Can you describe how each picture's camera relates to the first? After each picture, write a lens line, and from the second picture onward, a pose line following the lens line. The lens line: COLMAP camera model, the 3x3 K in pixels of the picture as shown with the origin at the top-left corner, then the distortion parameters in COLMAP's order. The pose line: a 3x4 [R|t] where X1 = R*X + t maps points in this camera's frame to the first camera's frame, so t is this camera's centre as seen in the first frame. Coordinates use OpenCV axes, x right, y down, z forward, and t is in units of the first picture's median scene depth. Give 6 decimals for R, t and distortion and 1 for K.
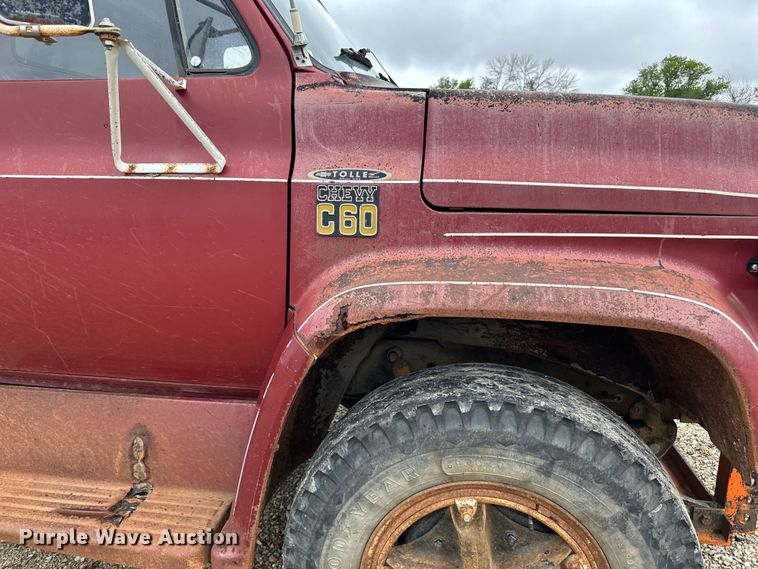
lens RADIAL K [[532.5, 0, 379.0], [0, 532.5, 284.5], [0, 0, 1]] dist [0.070516, -0.084556]
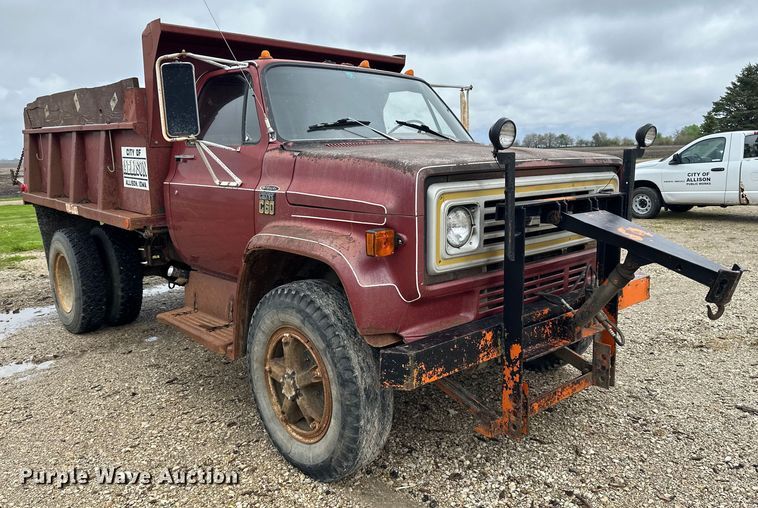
lens RADIAL K [[607.6, 0, 392.5], [0, 607.6, 240.1], [0, 0, 1]] dist [0.181618, -0.302460]
pose [[0.781920, 0.076459, -0.618672, 2.060073], [-0.114395, 0.993195, -0.021836, 0.017407], [0.612793, 0.087847, 0.785346, -0.769073]]
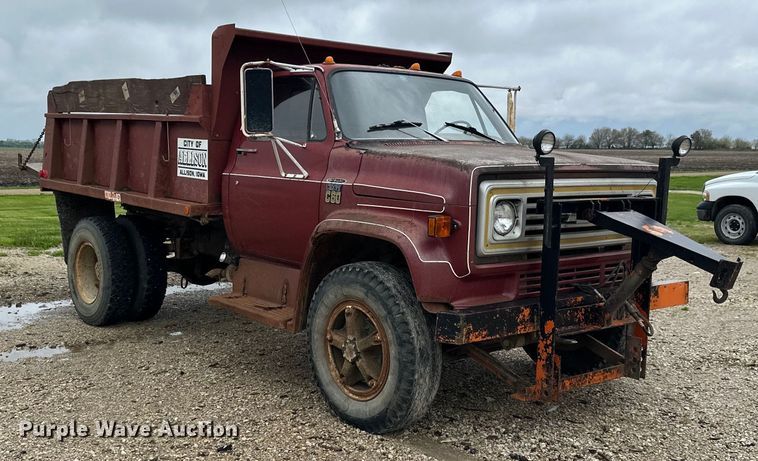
lens RADIAL K [[858.8, 0, 347.7], [0, 858.8, 233.7], [0, 0, 1]] dist [0.244844, -0.436715]
pose [[0.741144, 0.084183, -0.666047, 2.903823], [-0.160956, 0.985453, -0.054550, 0.285025], [0.651766, 0.147634, 0.743913, -2.155025]]
